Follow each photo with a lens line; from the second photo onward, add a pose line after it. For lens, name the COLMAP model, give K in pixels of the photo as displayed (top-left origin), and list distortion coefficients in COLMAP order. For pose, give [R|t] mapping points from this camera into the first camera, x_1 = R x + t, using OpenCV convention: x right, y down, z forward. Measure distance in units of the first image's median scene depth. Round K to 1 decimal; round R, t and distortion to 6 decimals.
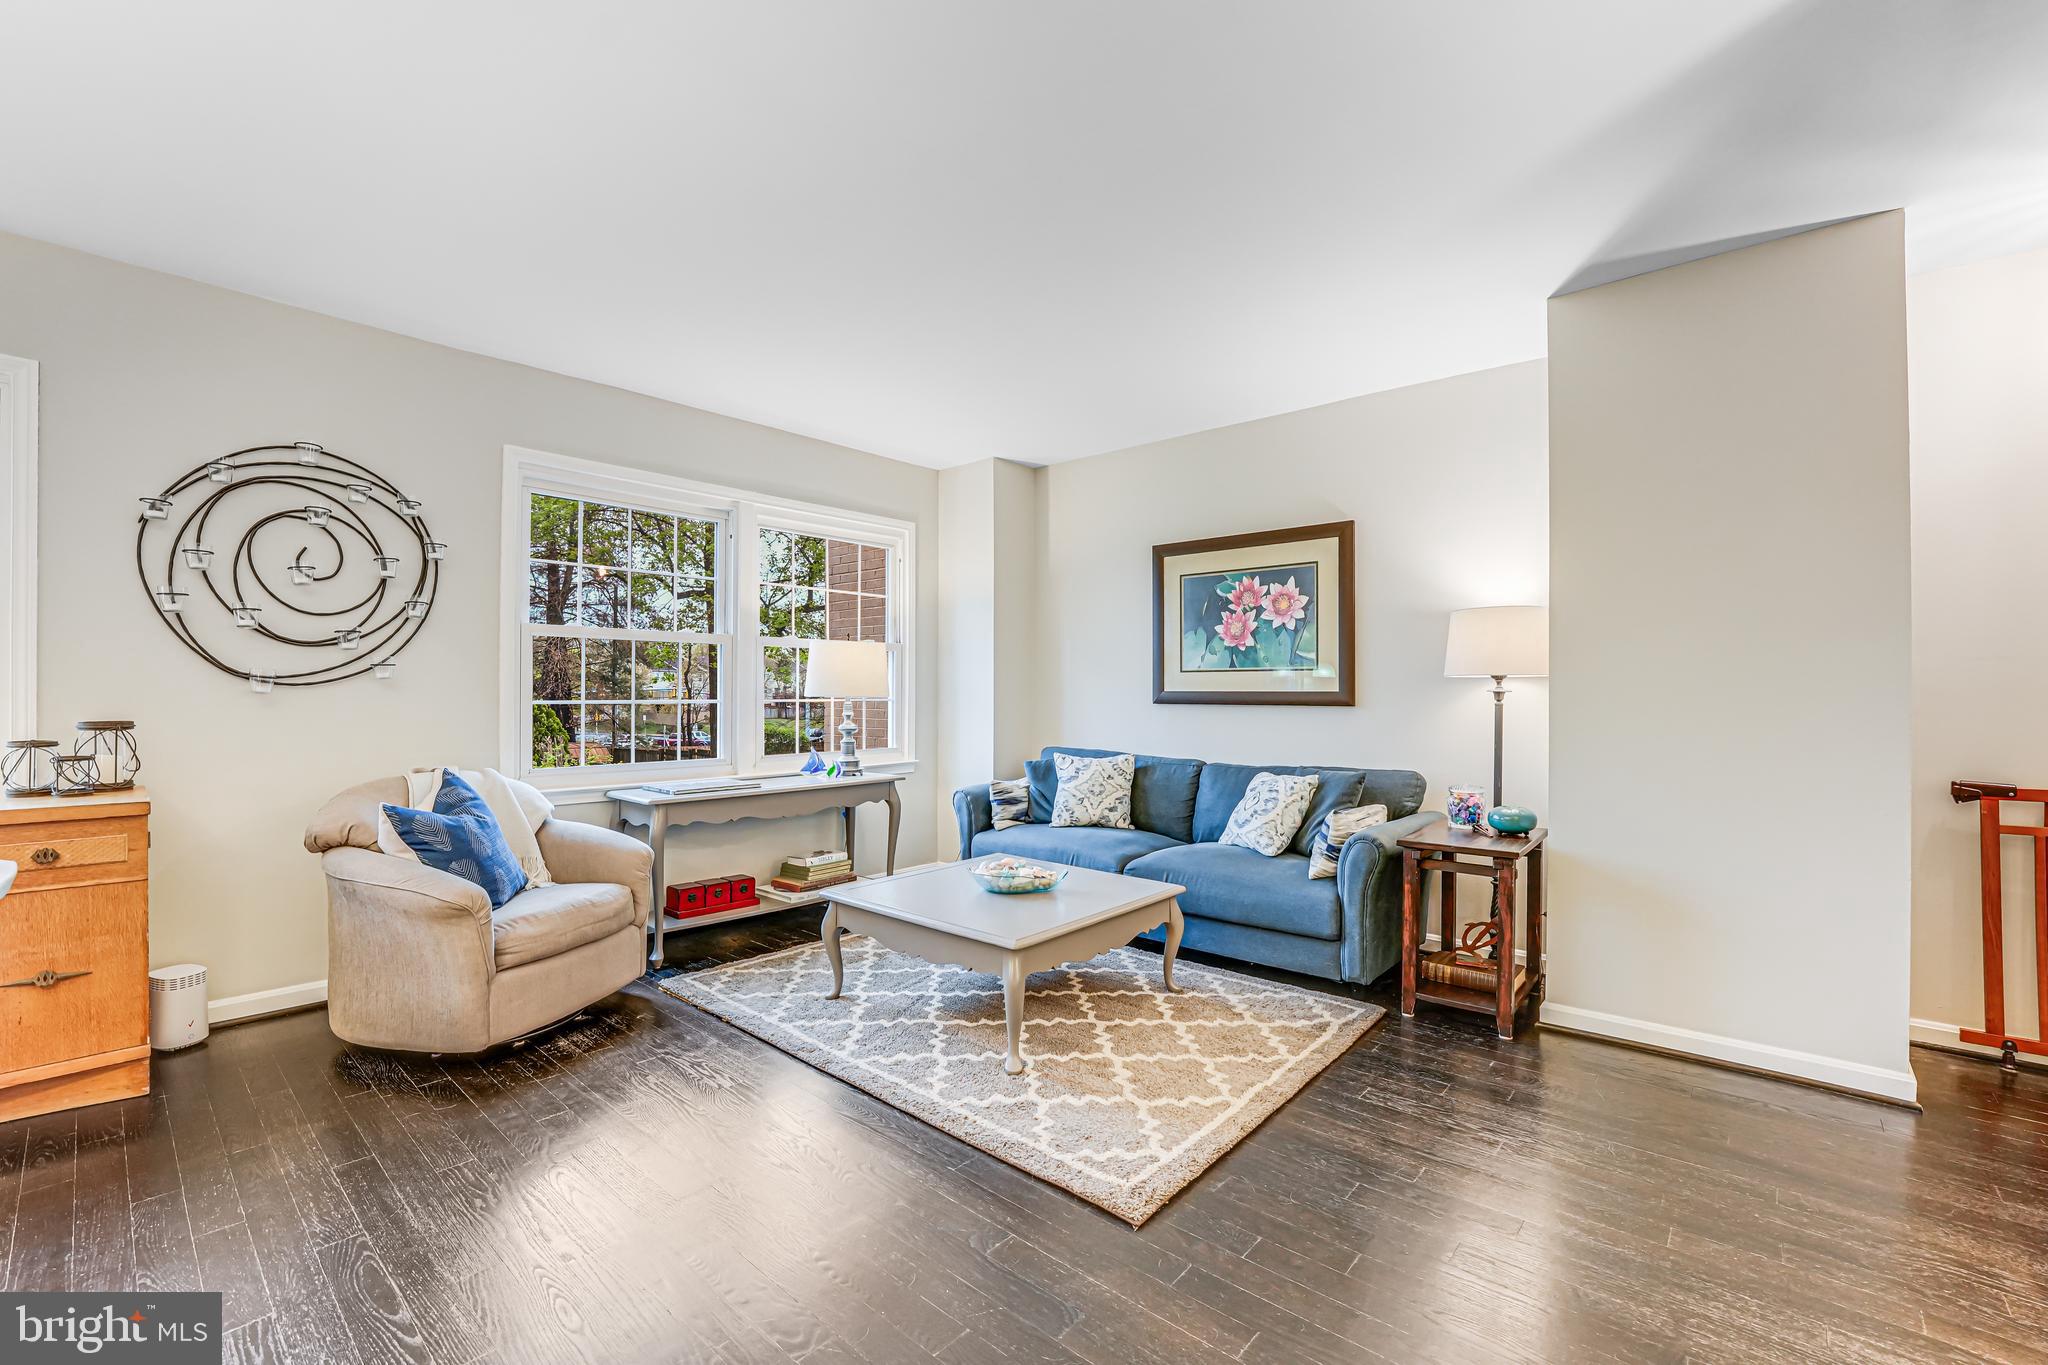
lens RADIAL K [[848.9, 0, 1019.4], [0, 848.9, 692.4], [0, 0, 1]] dist [-0.018068, -0.000008]
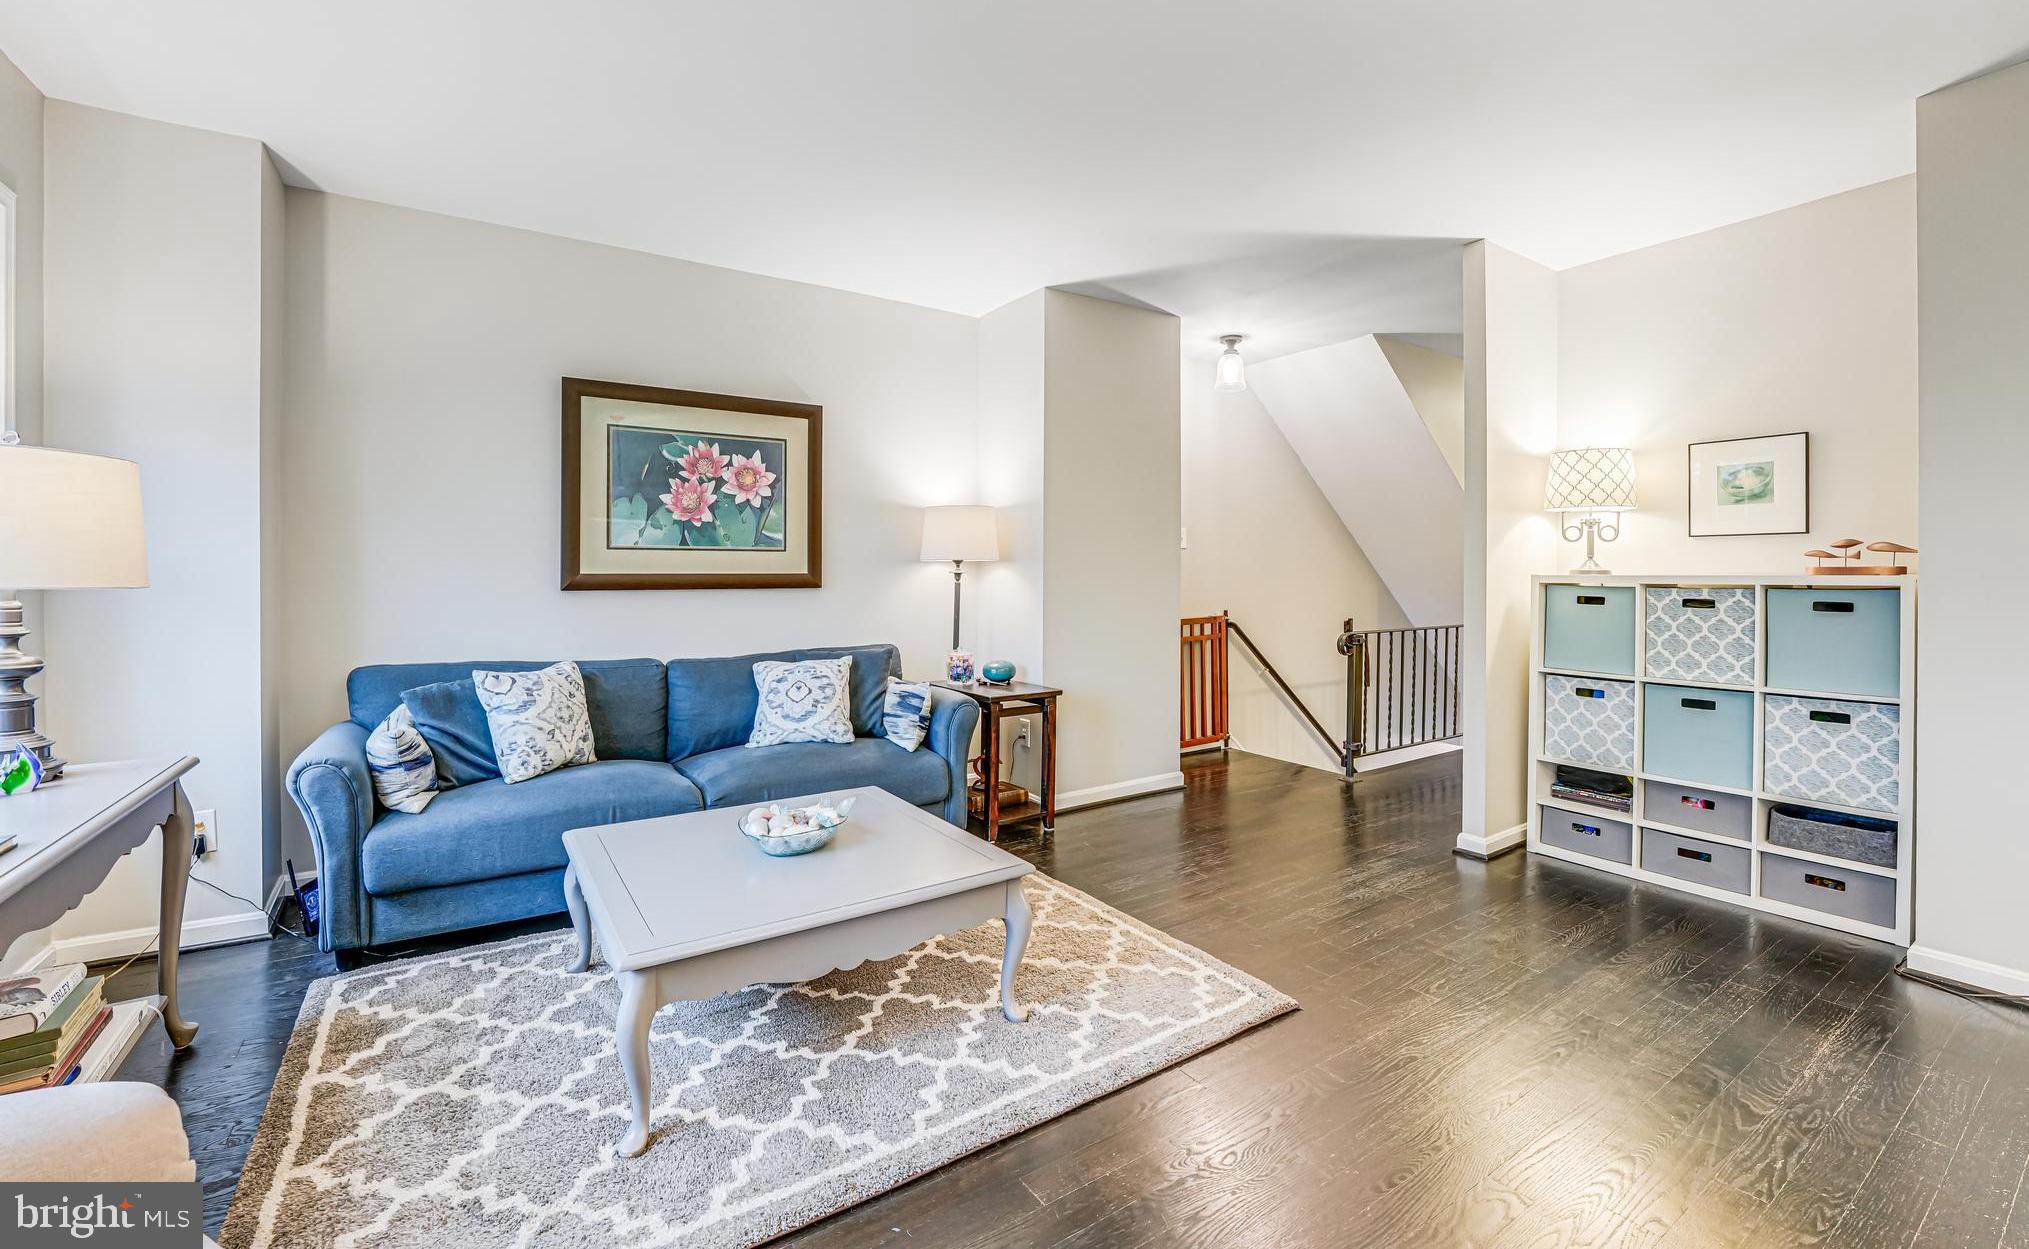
lens RADIAL K [[844.8, 0, 1032.7], [0, 844.8, 575.4], [0, 0, 1]] dist [-0.016543, -0.000454]
pose [[0.244112, -0.005640, 0.969731, -0.527809], [0.003179, 0.999982, 0.005015, -0.002629], [-0.969742, 0.001859, 0.244125, 0.496166]]
